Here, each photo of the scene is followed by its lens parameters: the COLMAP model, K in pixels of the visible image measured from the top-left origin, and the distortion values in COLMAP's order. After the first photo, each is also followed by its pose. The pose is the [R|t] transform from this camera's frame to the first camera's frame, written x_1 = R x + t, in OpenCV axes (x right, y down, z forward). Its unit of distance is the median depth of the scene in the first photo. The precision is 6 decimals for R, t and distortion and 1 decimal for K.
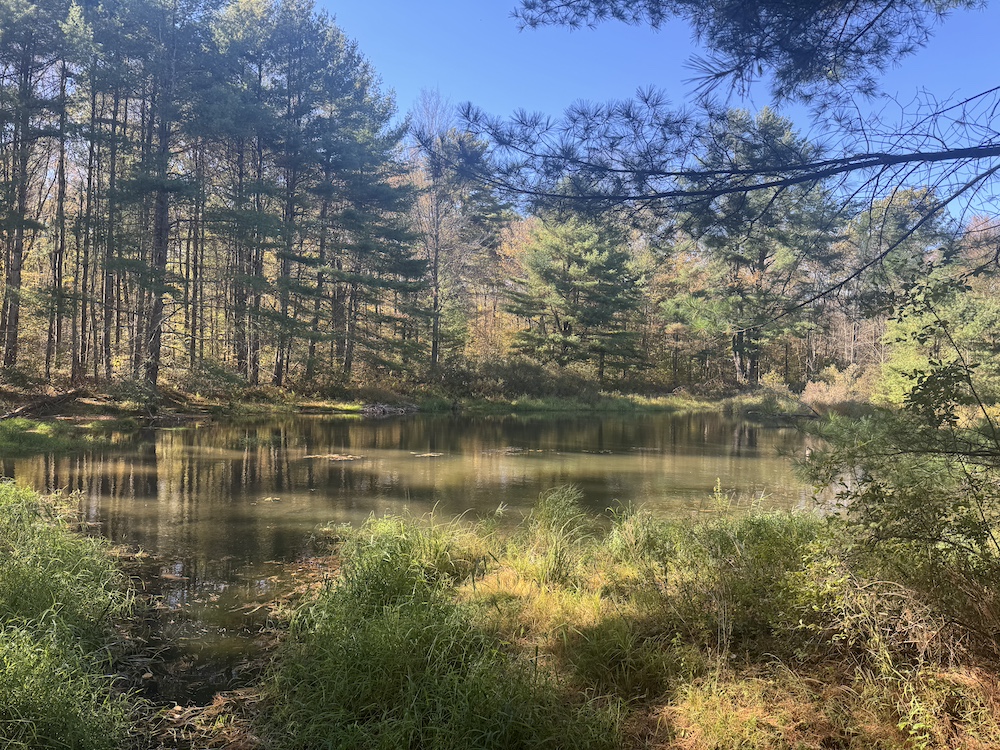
lens RADIAL K [[694.6, 0, 500.0], [0, 694.6, 375.0], [0, 0, 1]] dist [0.002681, -0.062570]
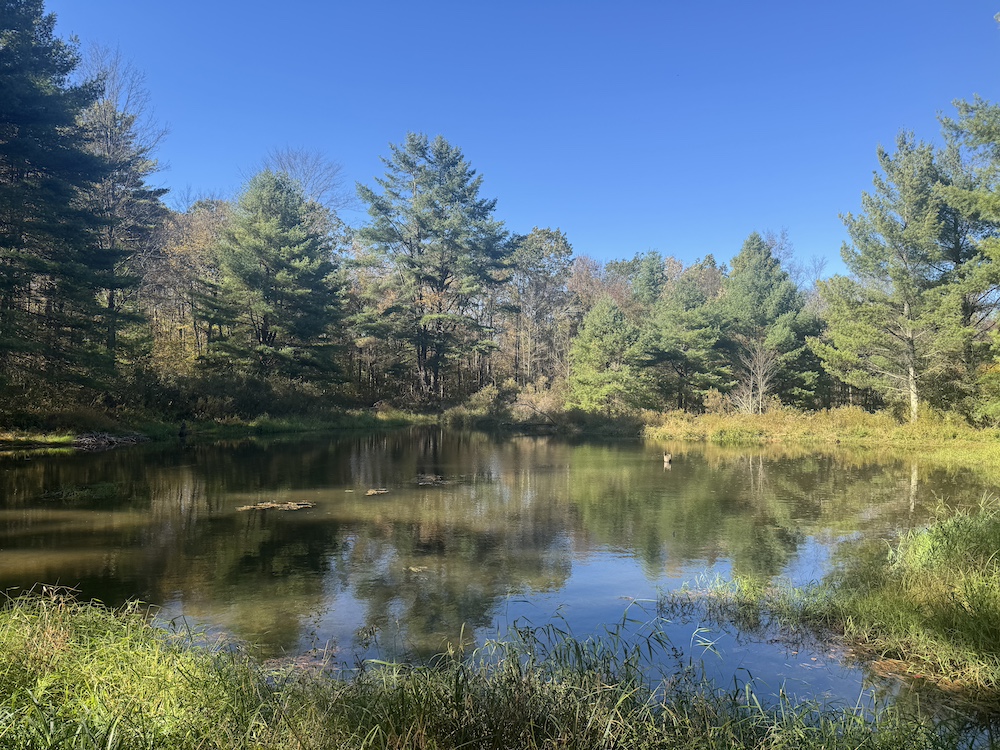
lens RADIAL K [[694.6, 0, 500.0], [0, 694.6, 375.0], [0, 0, 1]] dist [0.002681, -0.062570]
pose [[0.832744, -0.003902, 0.553645, -0.164970], [0.011786, 0.999873, -0.010681, -0.007106], [-0.553533, 0.015420, 0.832684, 0.077052]]
